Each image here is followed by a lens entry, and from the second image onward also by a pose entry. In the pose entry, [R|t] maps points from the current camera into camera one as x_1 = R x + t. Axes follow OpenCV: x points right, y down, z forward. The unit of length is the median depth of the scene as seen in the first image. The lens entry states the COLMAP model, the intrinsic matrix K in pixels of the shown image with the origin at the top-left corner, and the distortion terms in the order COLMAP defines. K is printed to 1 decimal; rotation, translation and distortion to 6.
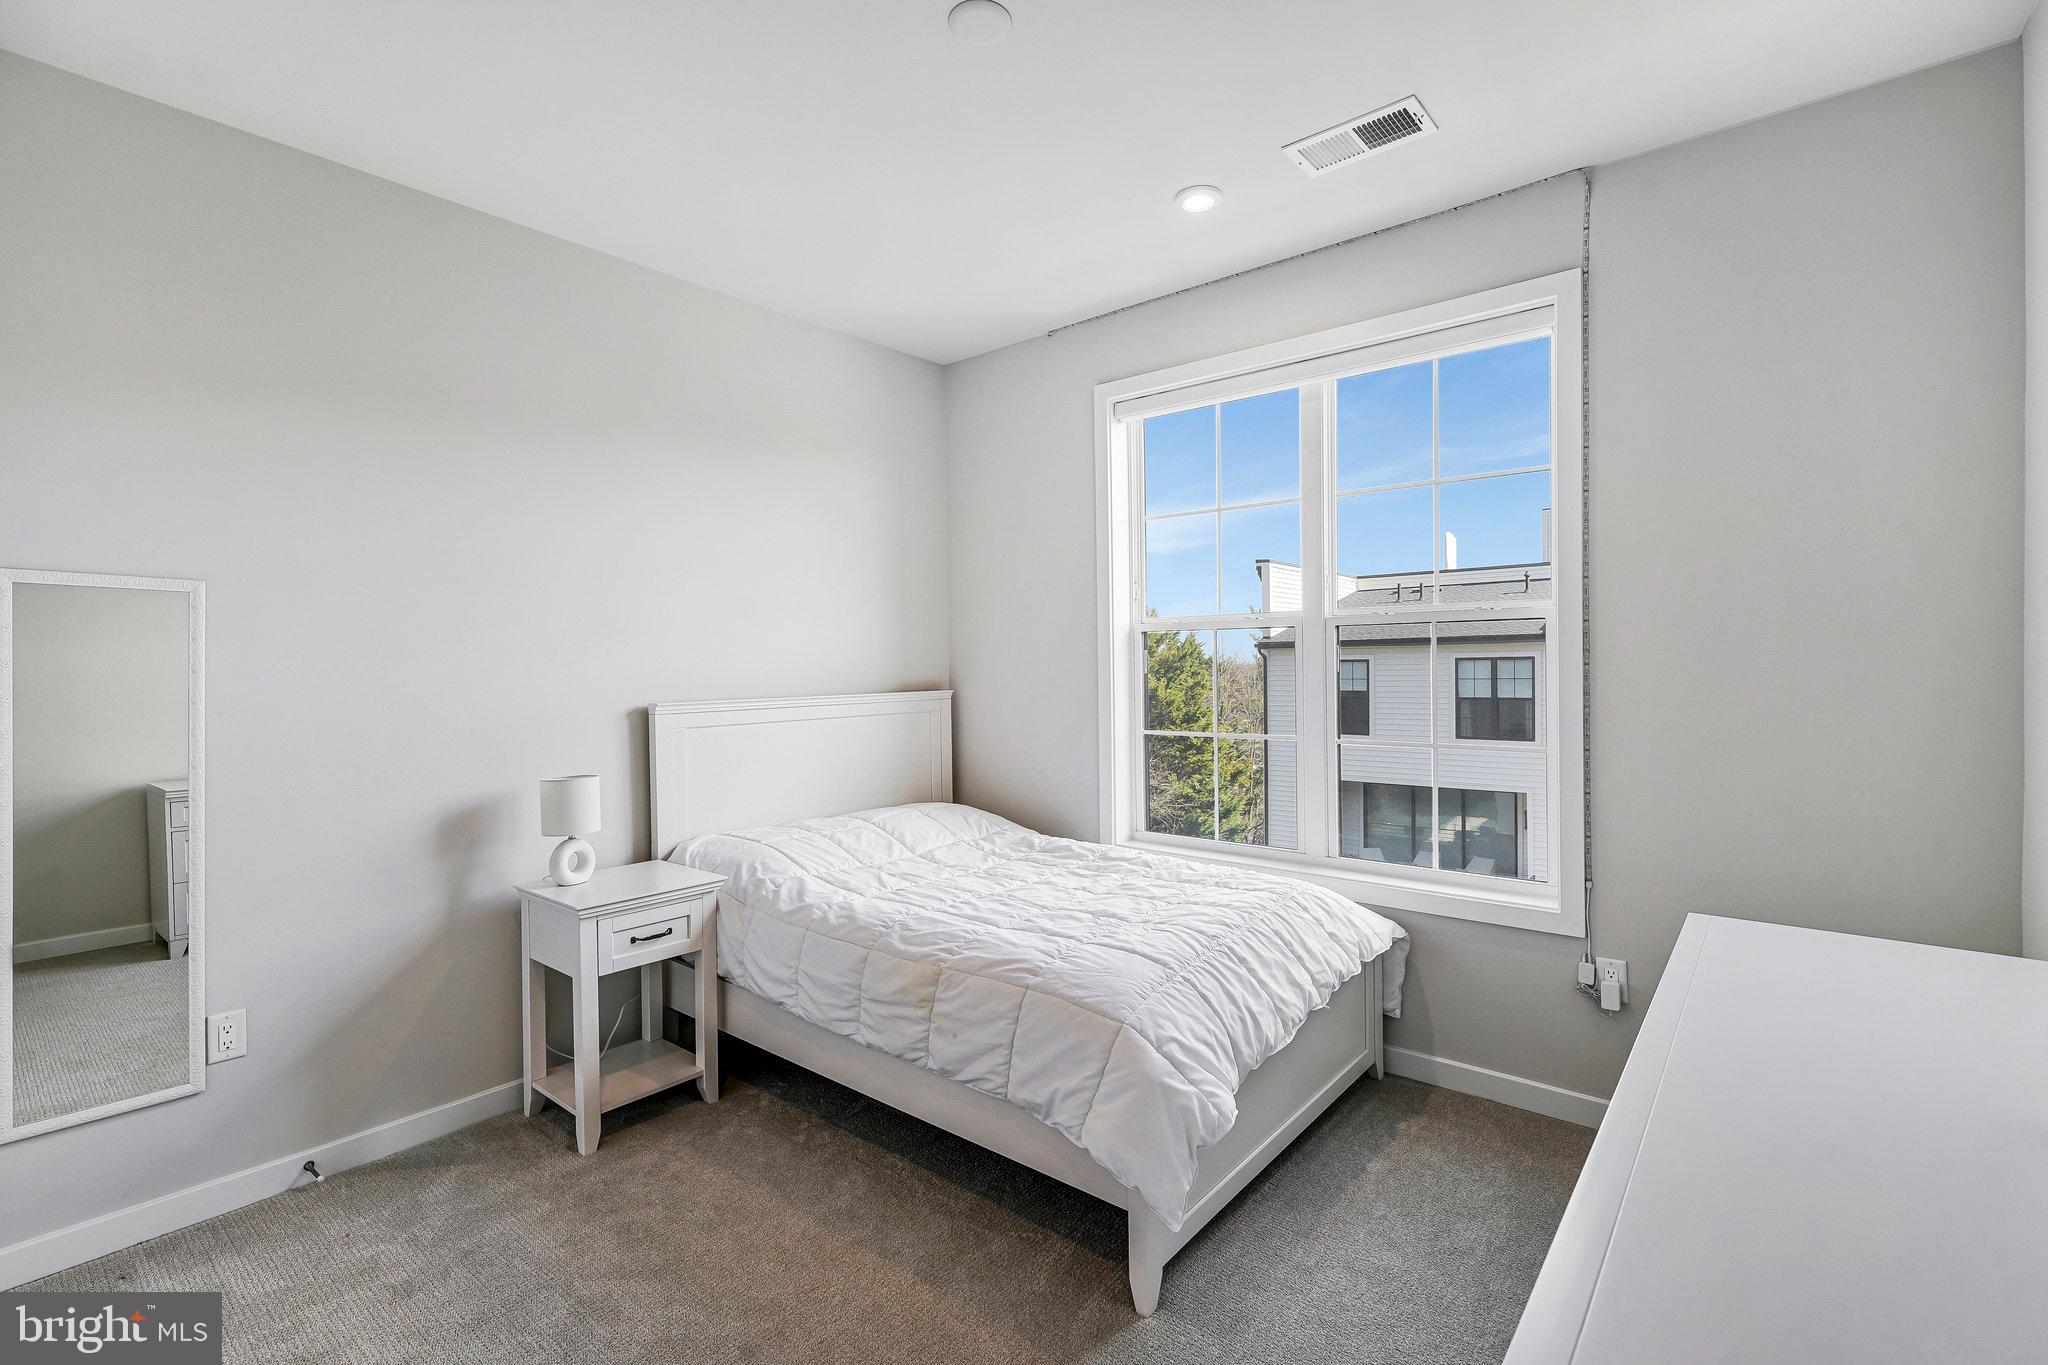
lens RADIAL K [[916.1, 0, 1035.6], [0, 916.1, 679.2], [0, 0, 1]] dist [-0.001635, 0.000565]
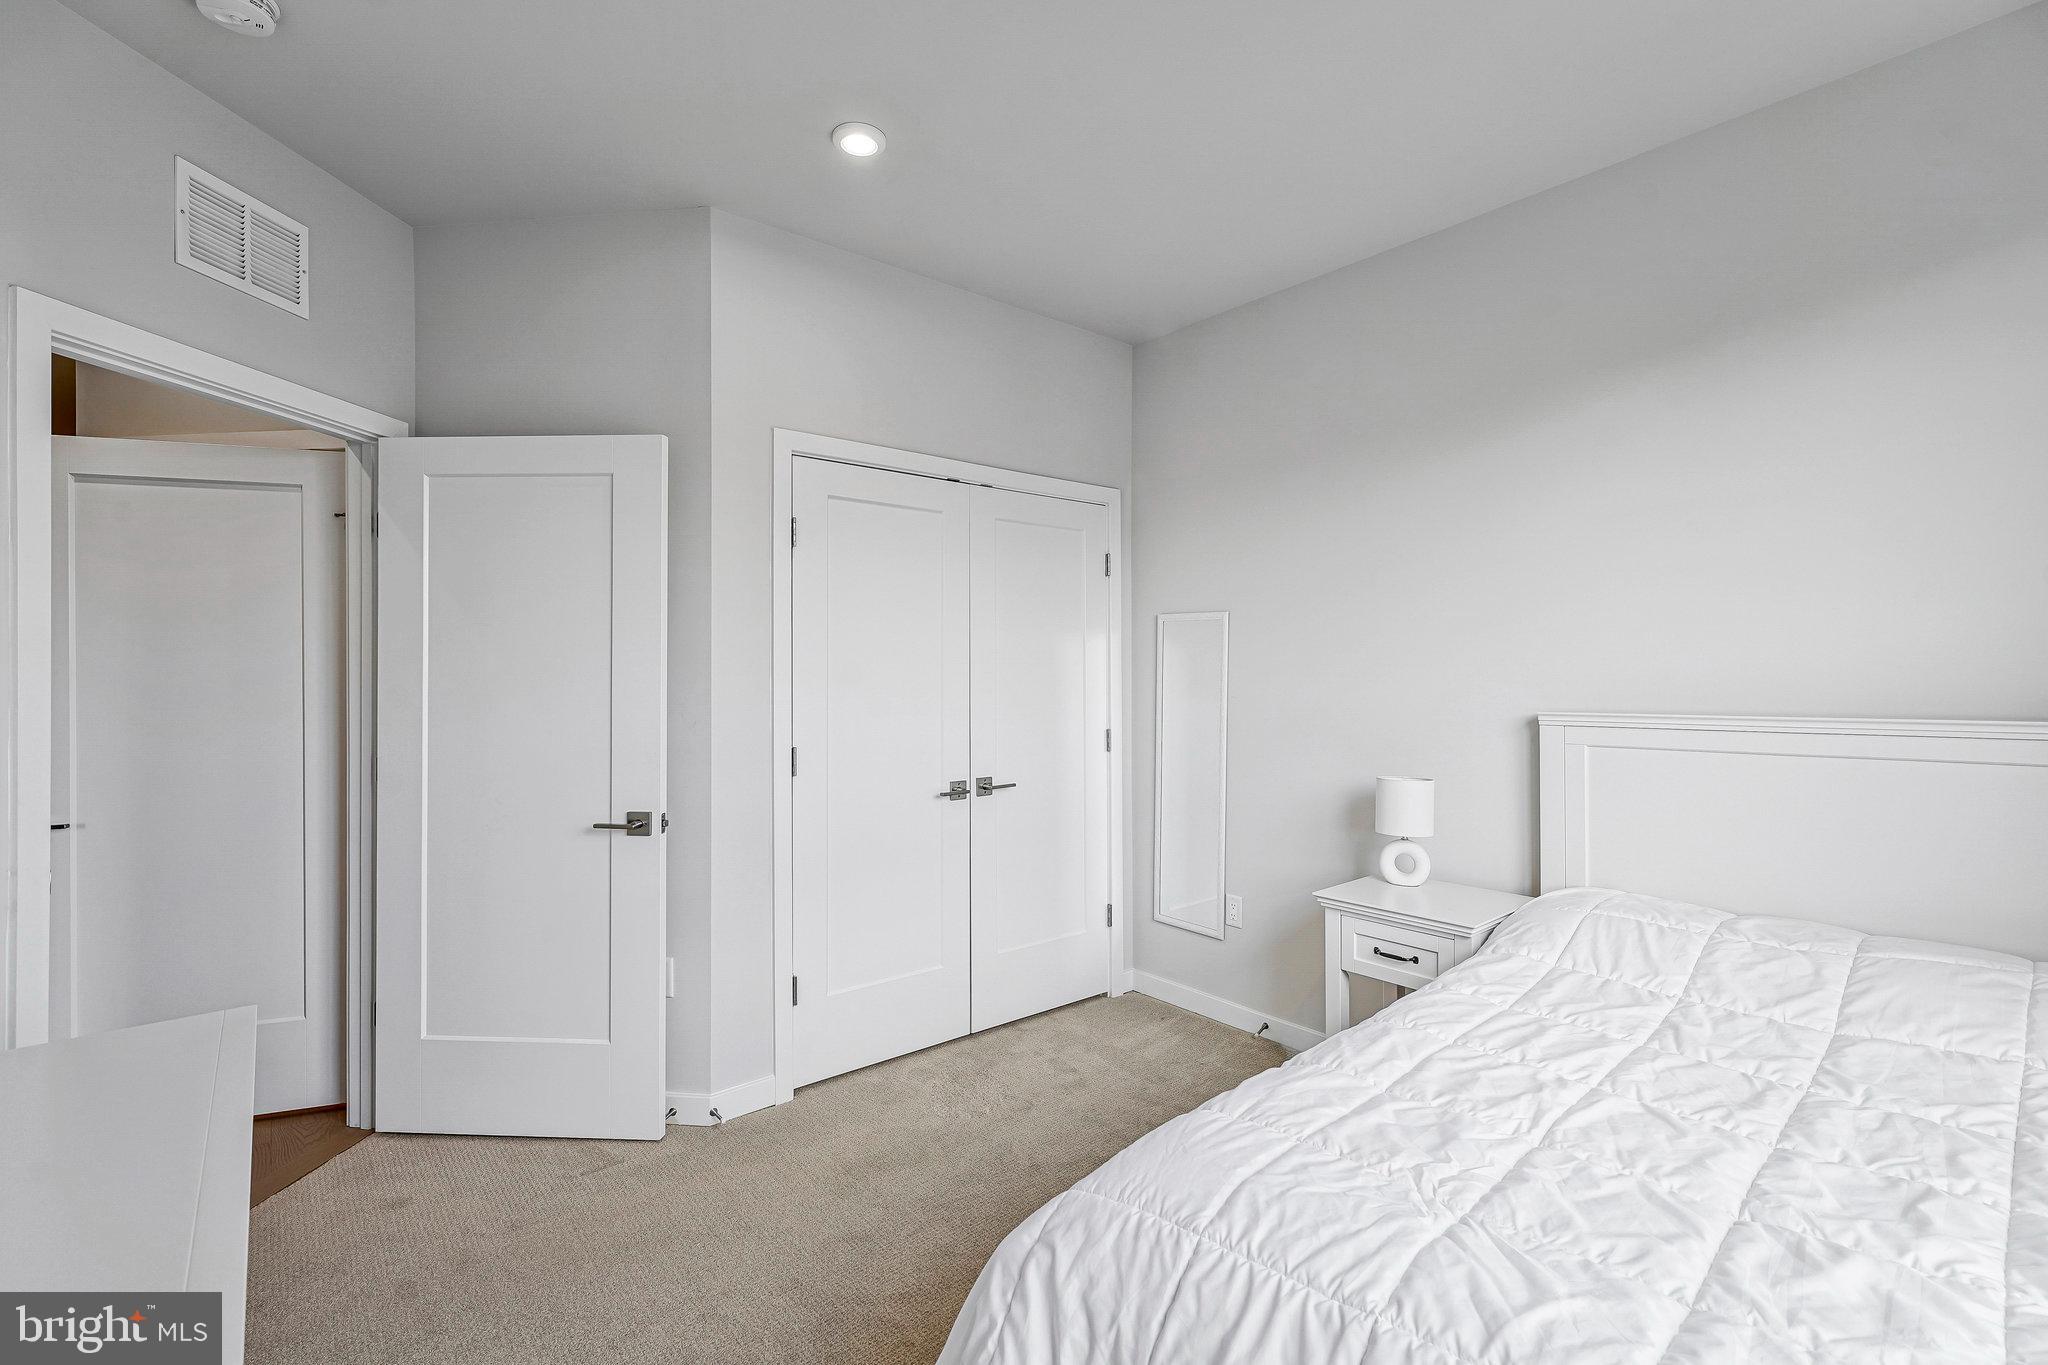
lens RADIAL K [[916.1, 0, 1024.8], [0, 916.1, 673.7], [0, 0, 1]] dist [-0.001635, 0.000565]
pose [[-0.168878, 0.016509, -0.985499, 0.578808], [-0.010732, 0.999770, 0.018587, -0.023585], [0.985579, 0.013715, -0.168662, 0.791603]]
